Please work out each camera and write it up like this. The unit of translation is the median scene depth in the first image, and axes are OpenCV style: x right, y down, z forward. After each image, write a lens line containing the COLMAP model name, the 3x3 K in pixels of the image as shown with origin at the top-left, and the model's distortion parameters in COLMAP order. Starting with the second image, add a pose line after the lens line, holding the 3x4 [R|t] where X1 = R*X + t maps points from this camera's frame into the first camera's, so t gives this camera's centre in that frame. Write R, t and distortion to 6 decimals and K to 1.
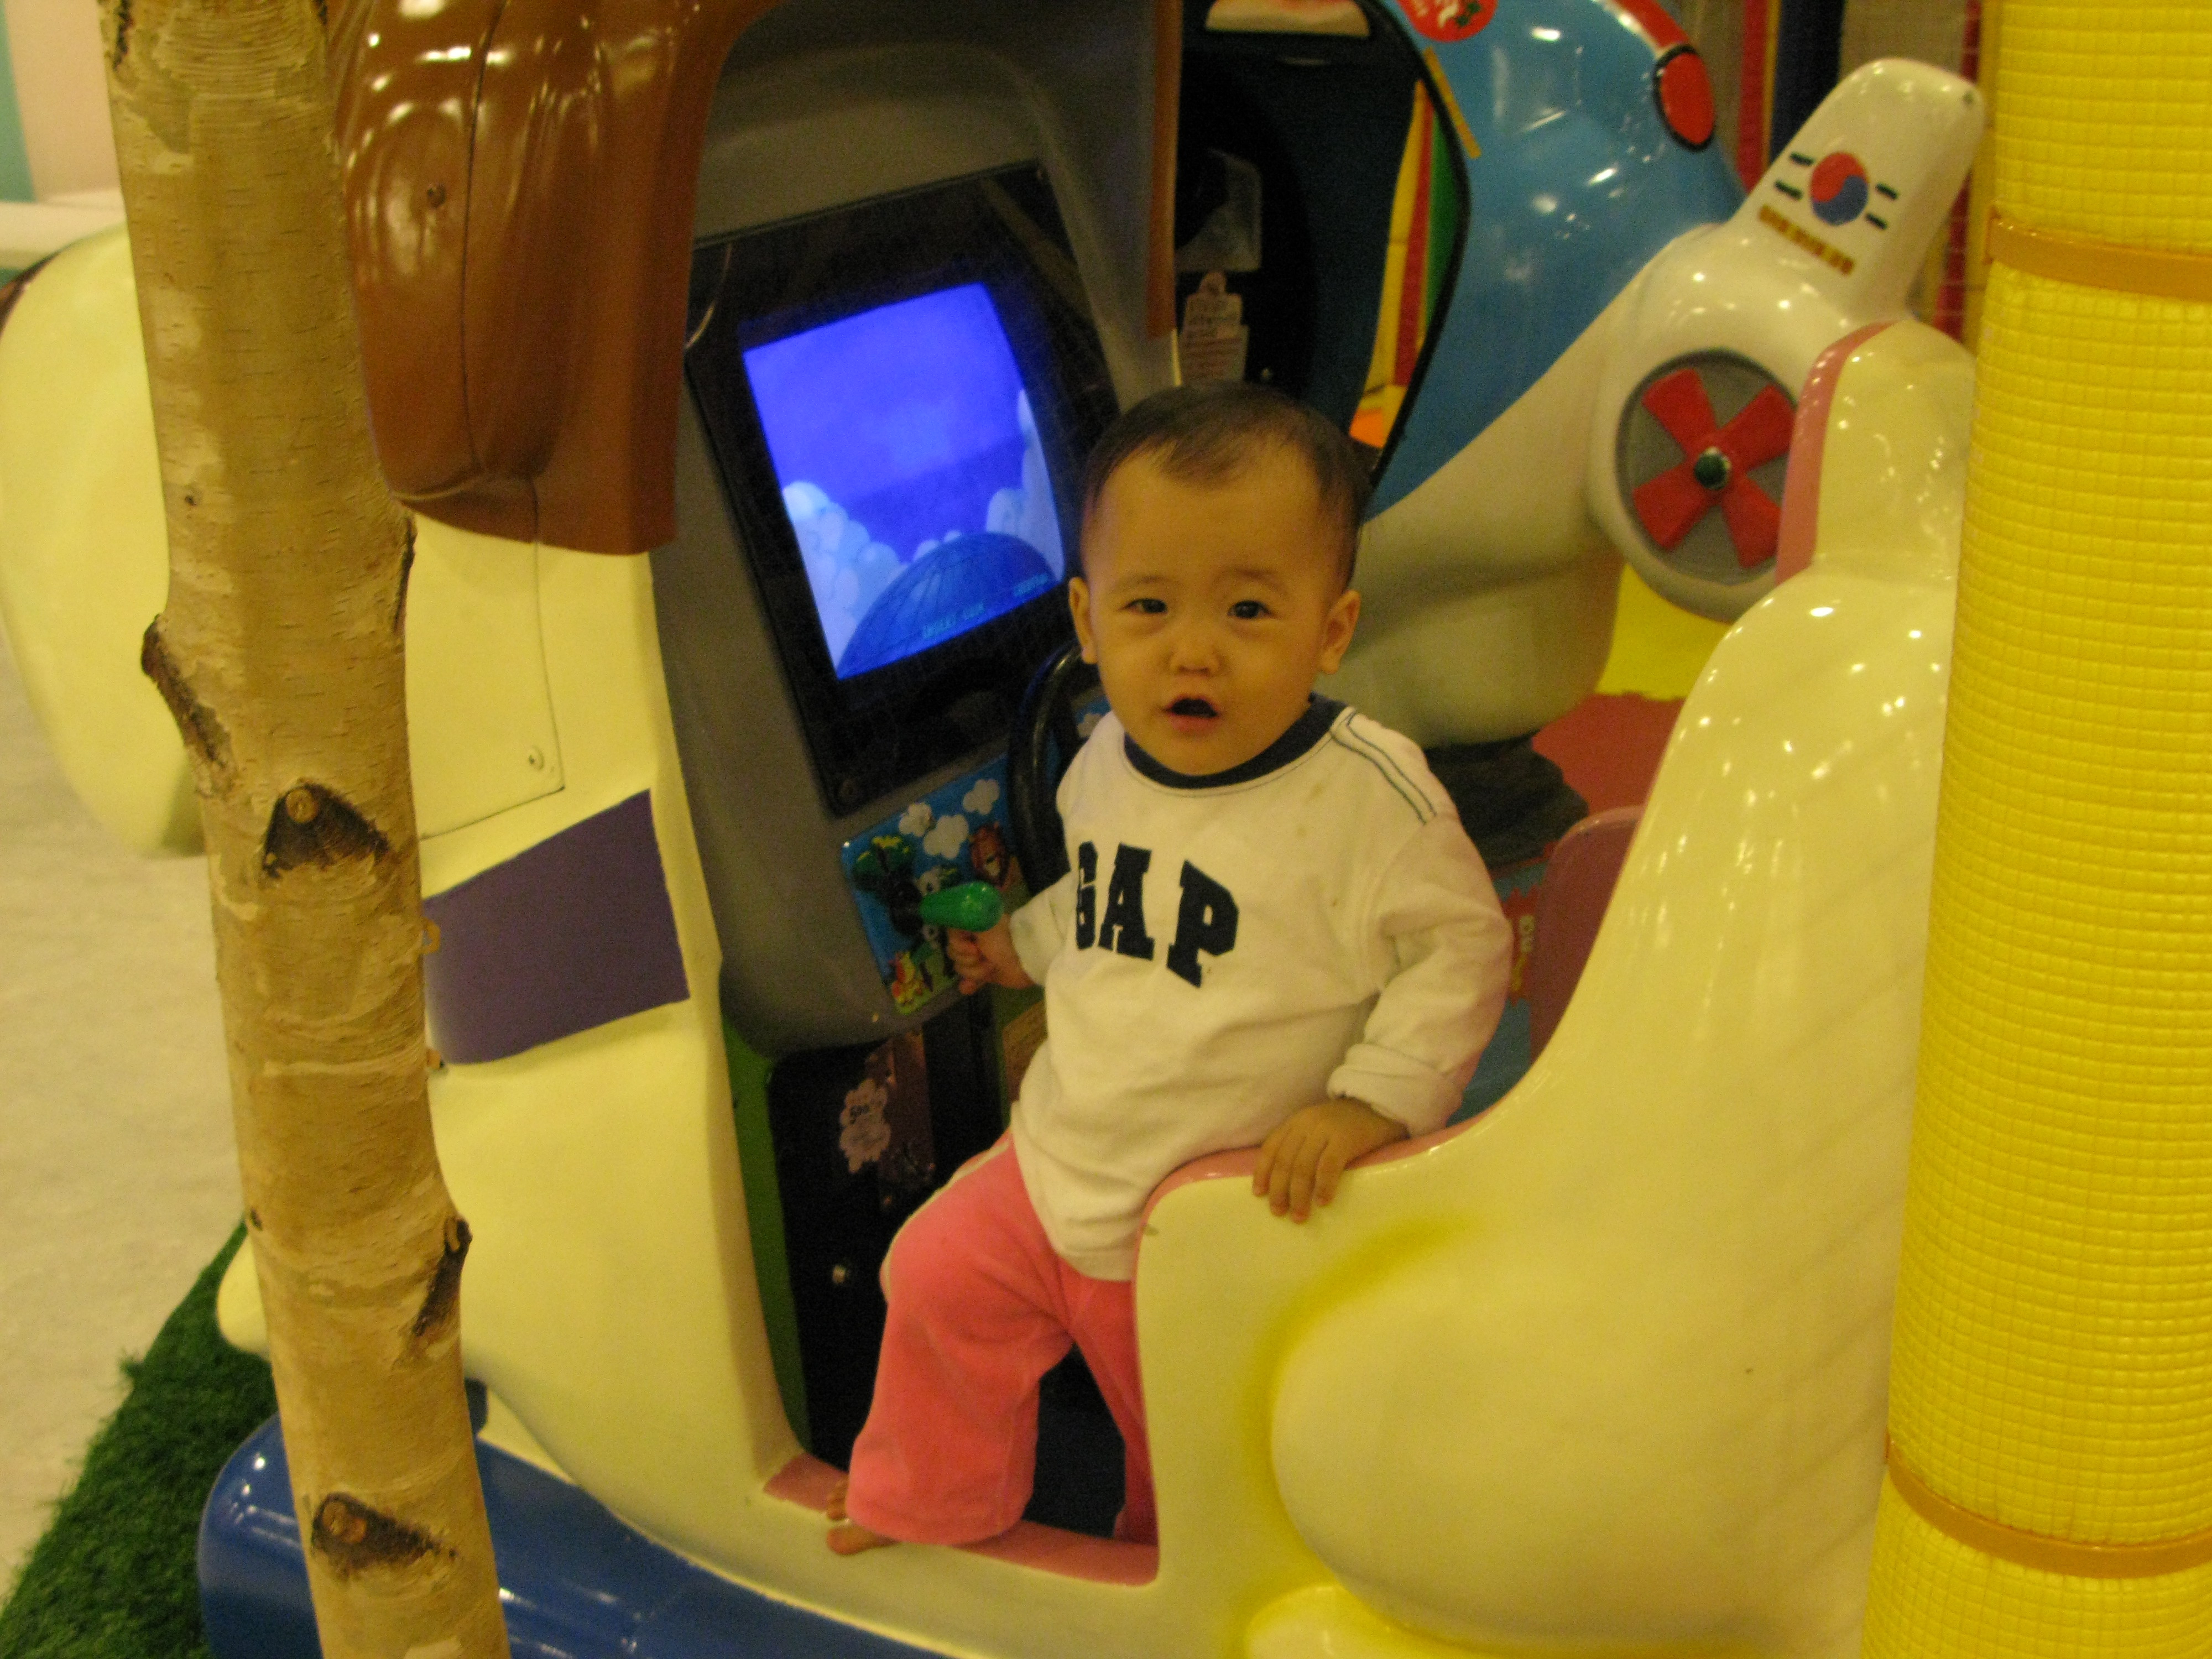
lens RADIAL K [[2840.8, 0, 1108.3], [0, 2840.8, 902.9], [0, 0, 1]] dist [-0.116427, 0.005632]
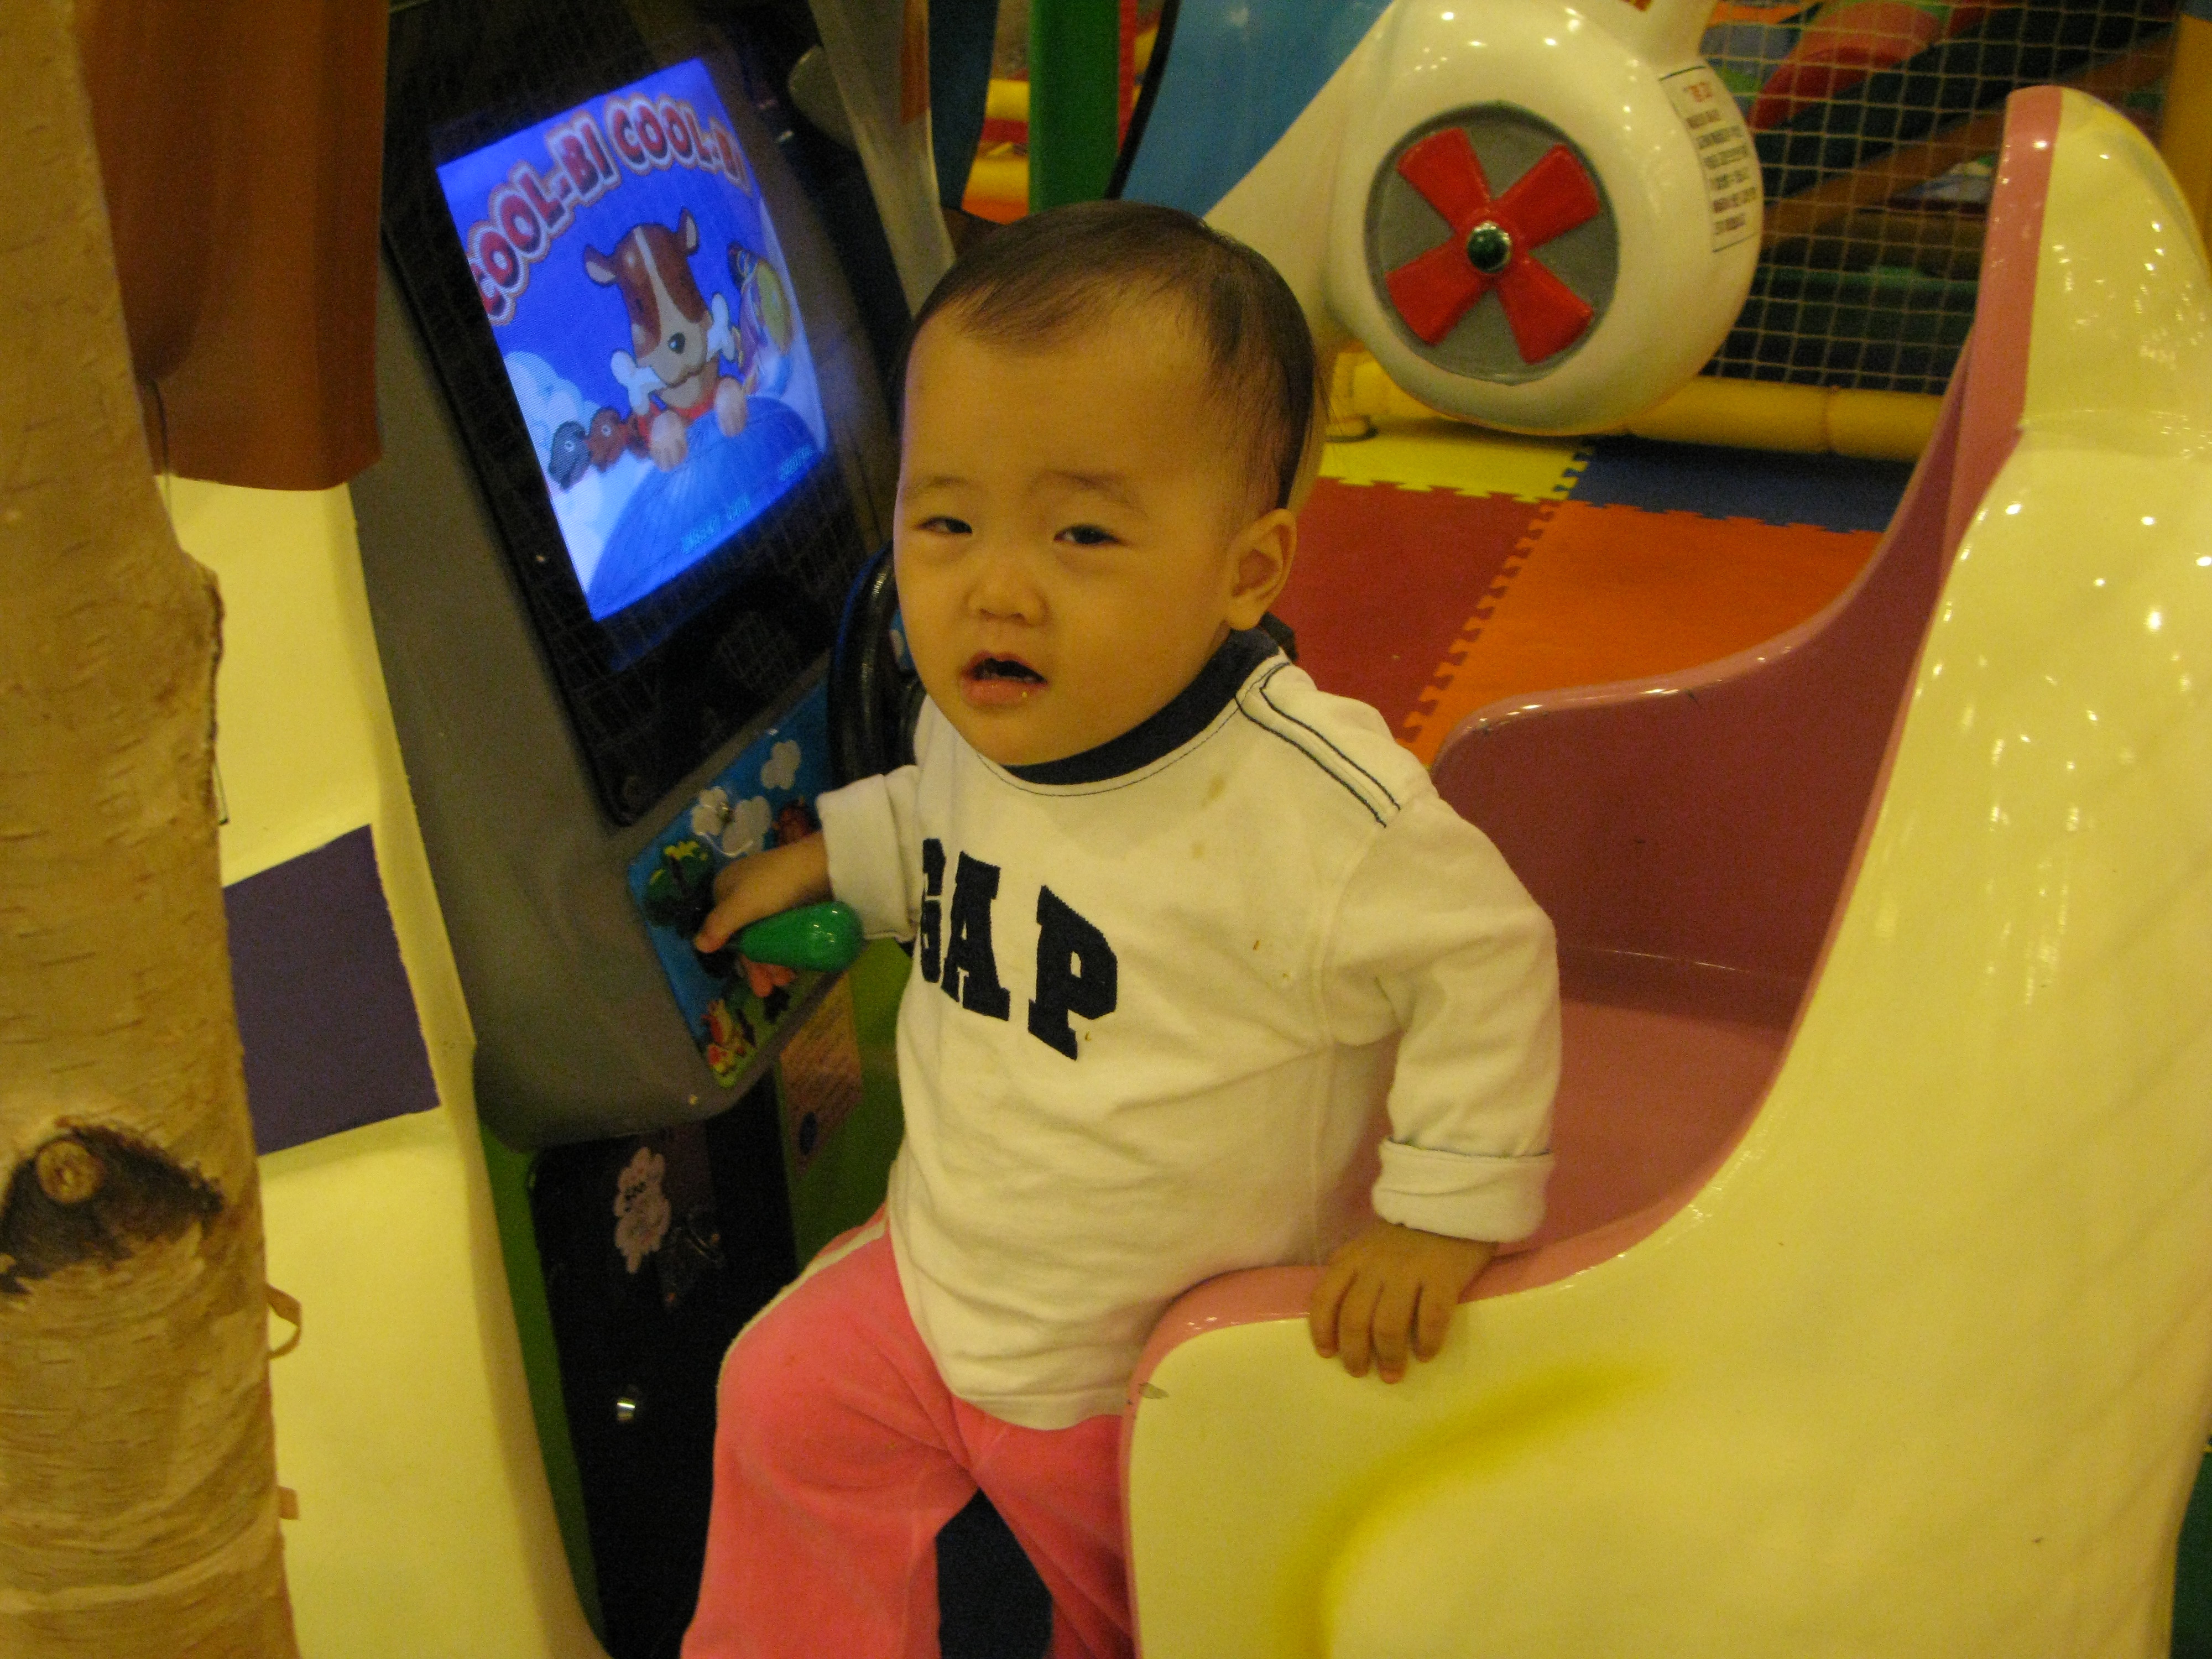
lens RADIAL K [[2856.3, 0, 1106.0], [0, 2856.3, 829.5], [0, 0, 1]] dist [-0.073620, -0.012915]
pose [[0.976688, -0.077664, 0.200124, -0.117203], [0.064626, 0.995388, 0.070890, -0.071123], [-0.204706, -0.056304, 0.977203, 0.269278]]
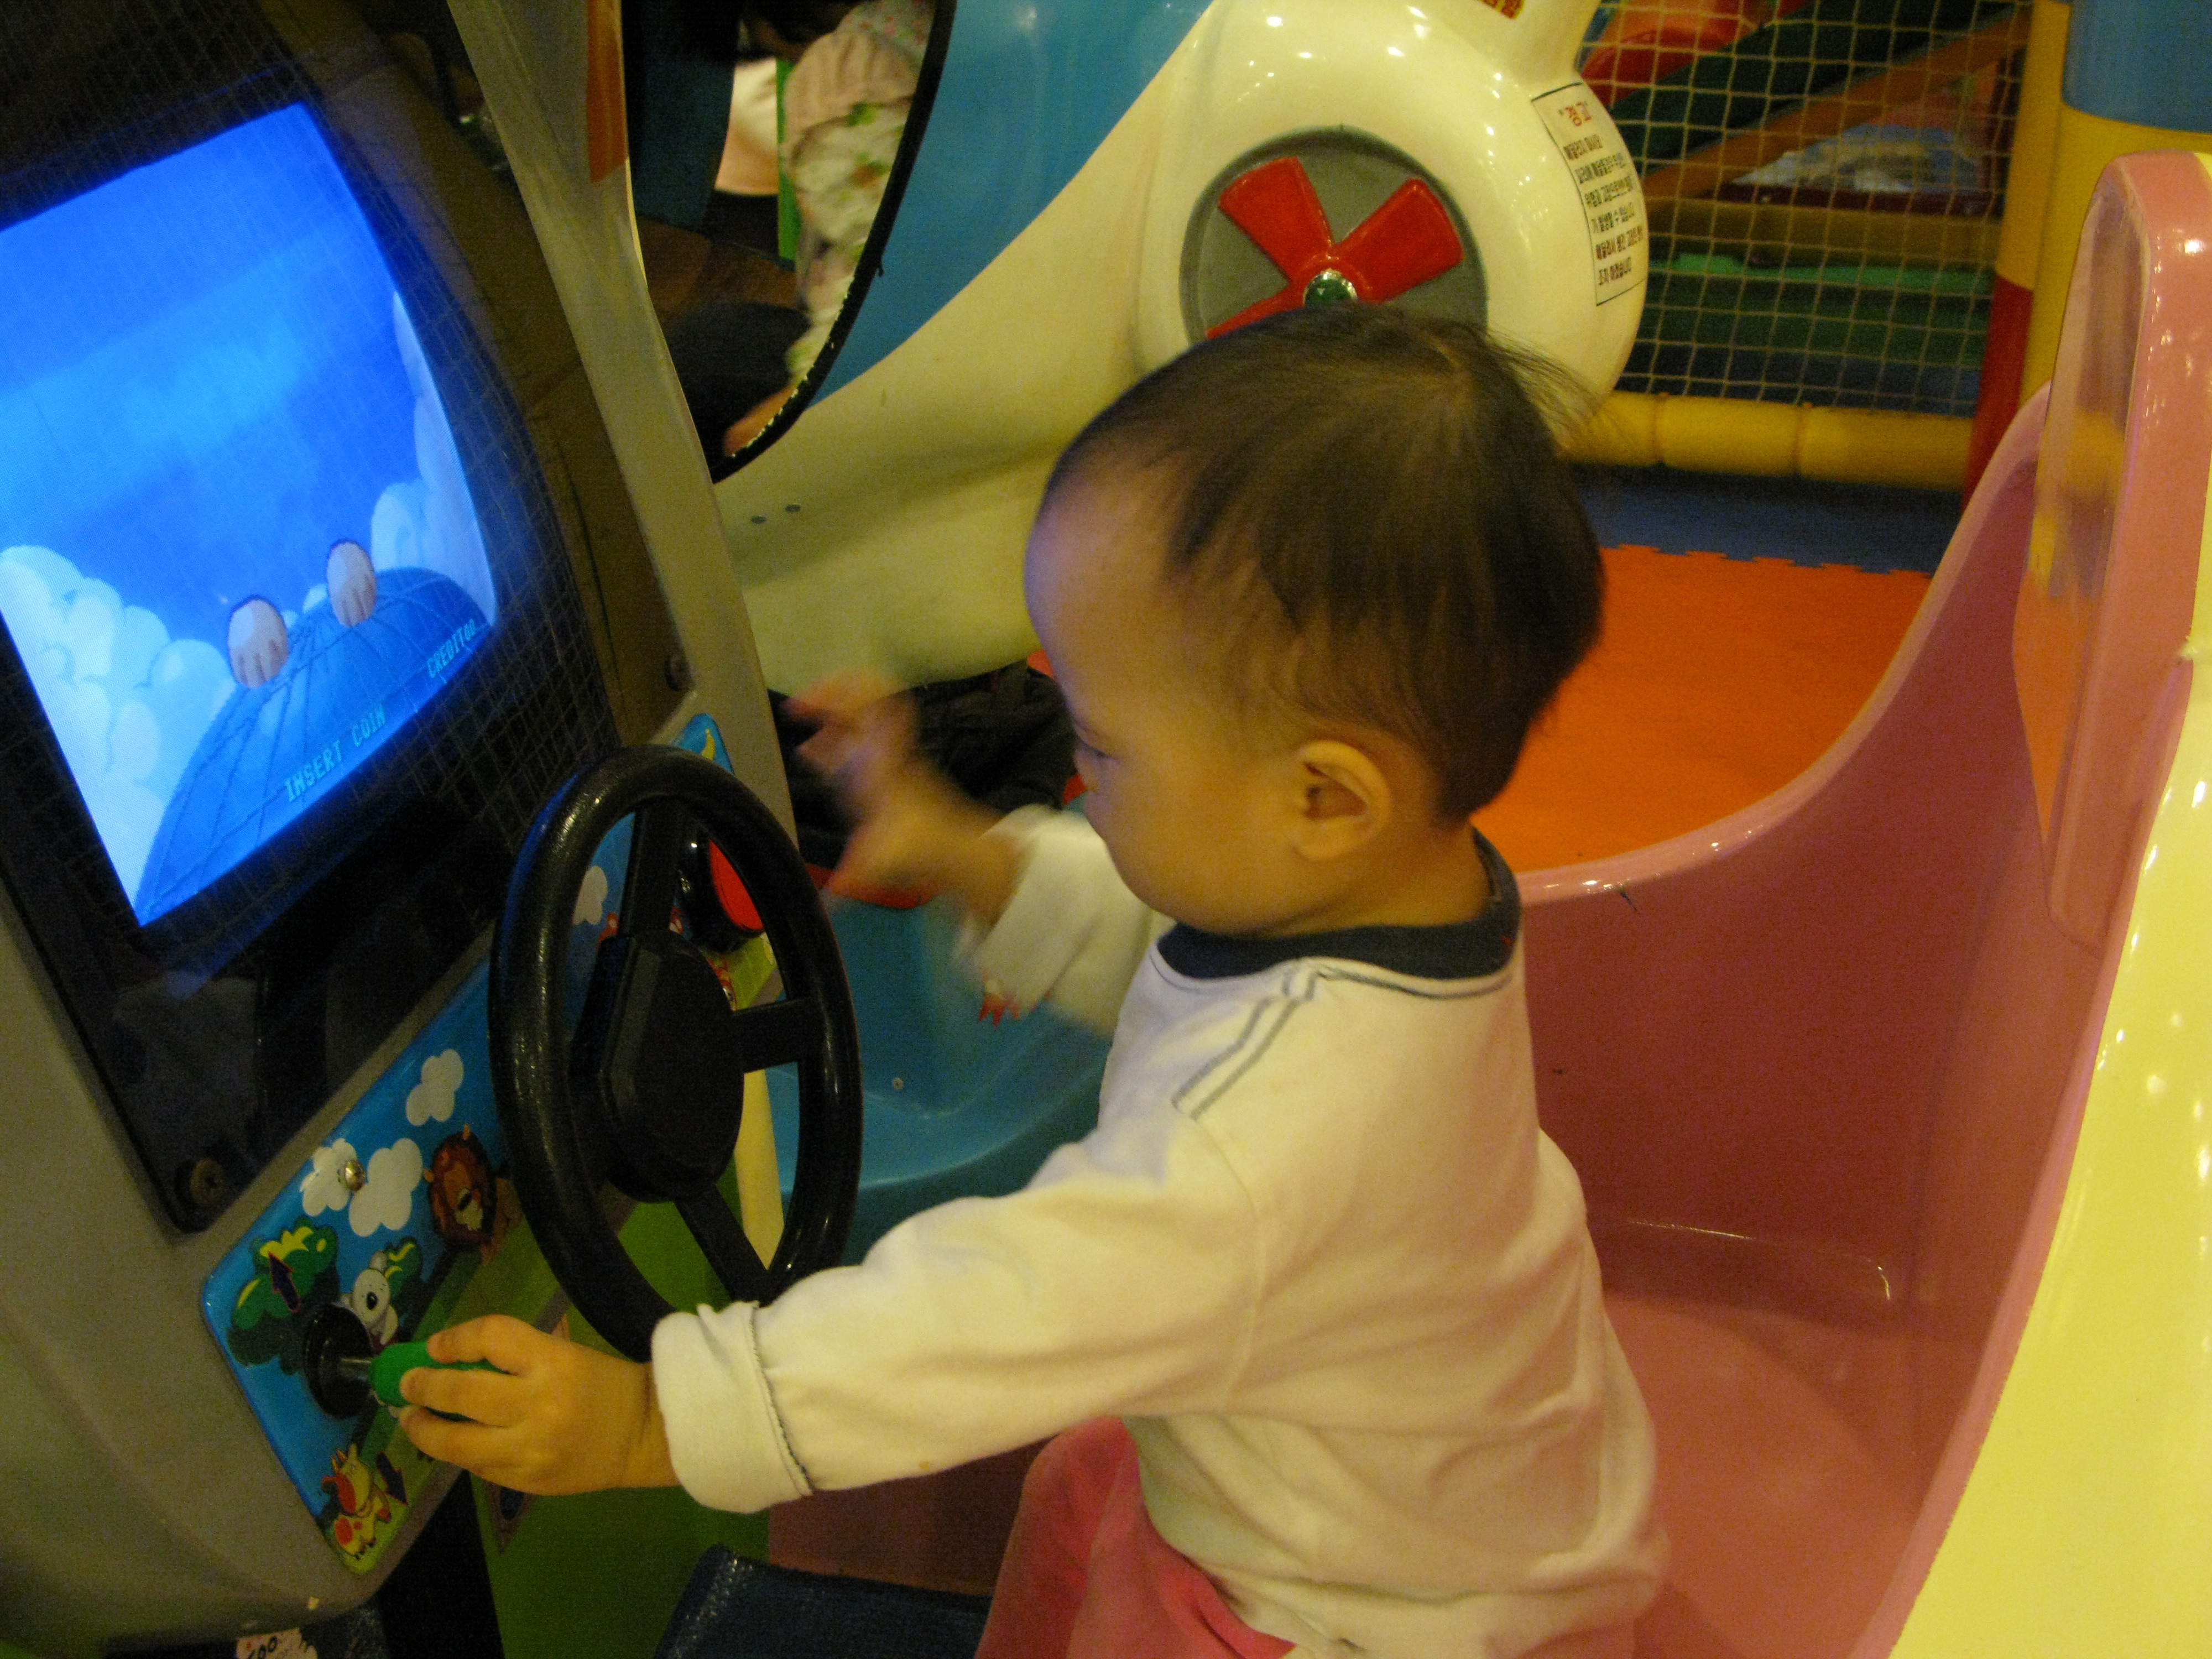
lens RADIAL K [[2944.1, 0, 1294.5], [0, 2944.1, 828.7], [0, 0, 1]] dist [-0.036633, -0.063920]
pose [[0.937343, -0.105800, 0.331957, -0.074718], [0.081755, 0.992968, 0.085623, -0.126026], [-0.338681, -0.053119, 0.939401, 0.447618]]
